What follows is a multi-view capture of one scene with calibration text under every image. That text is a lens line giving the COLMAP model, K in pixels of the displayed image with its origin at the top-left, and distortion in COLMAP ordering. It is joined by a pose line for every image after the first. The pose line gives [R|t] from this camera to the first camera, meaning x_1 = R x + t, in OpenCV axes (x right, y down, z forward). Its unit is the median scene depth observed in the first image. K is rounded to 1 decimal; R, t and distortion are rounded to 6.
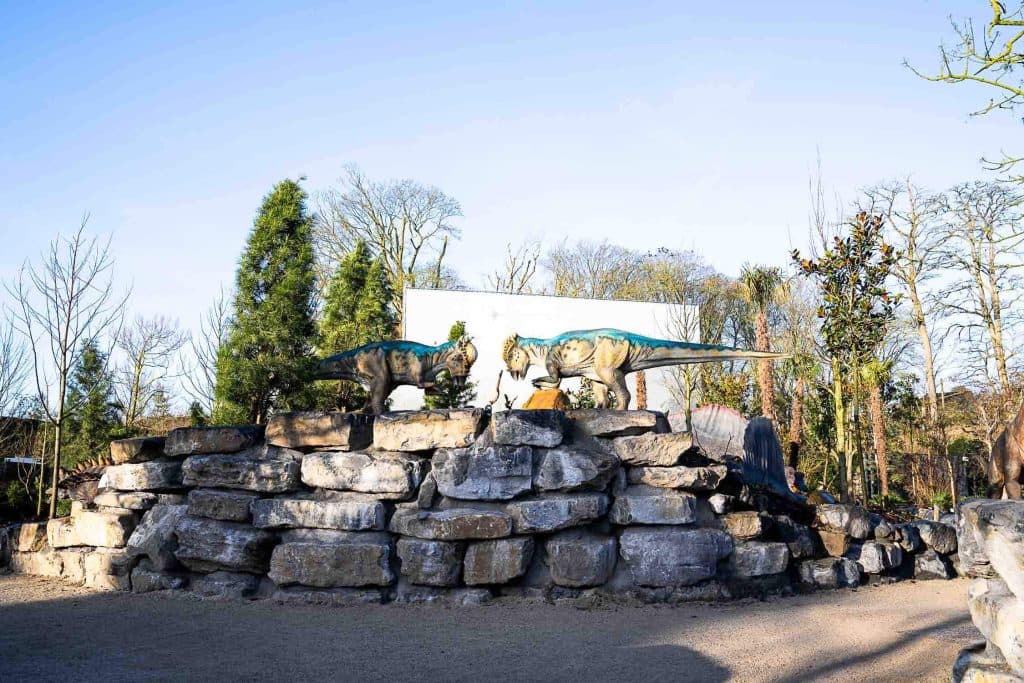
lens RADIAL K [[1274.2, 0, 512.0], [0, 1274.2, 341.5], [0, 0, 1]] dist [-0.012756, 0.029595]
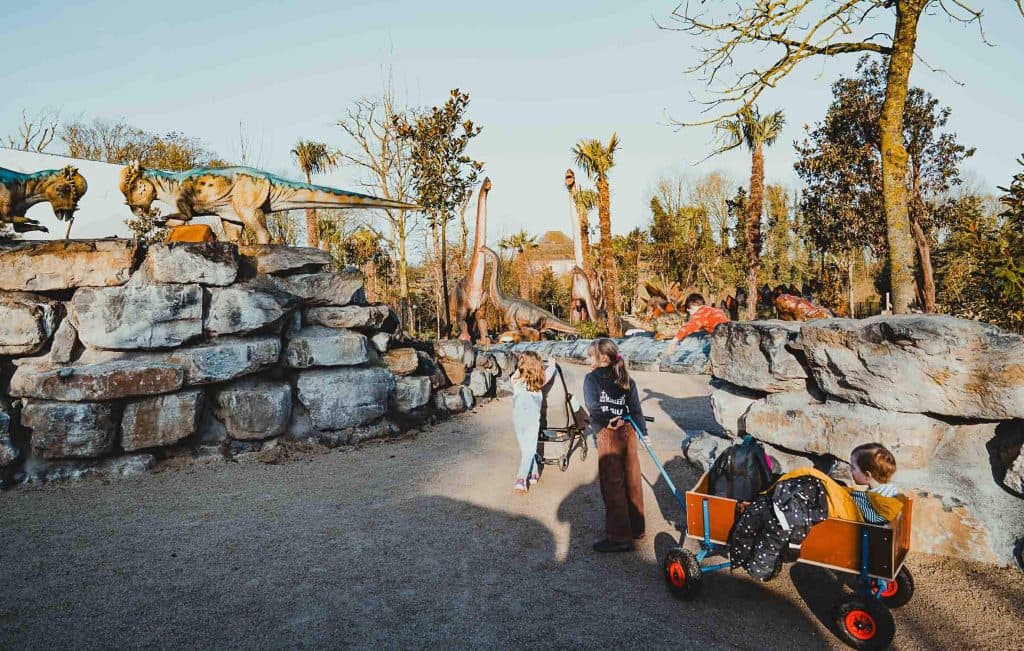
lens RADIAL K [[762.4, 0, 512.0], [0, 762.4, 325.5], [0, 0, 1]] dist [-0.122317, 0.100109]
pose [[0.772385, -0.028208, 0.634528, -0.144476], [-0.035785, 0.995494, 0.087814, 0.057918], [-0.634146, -0.090533, 0.767895, 0.475719]]
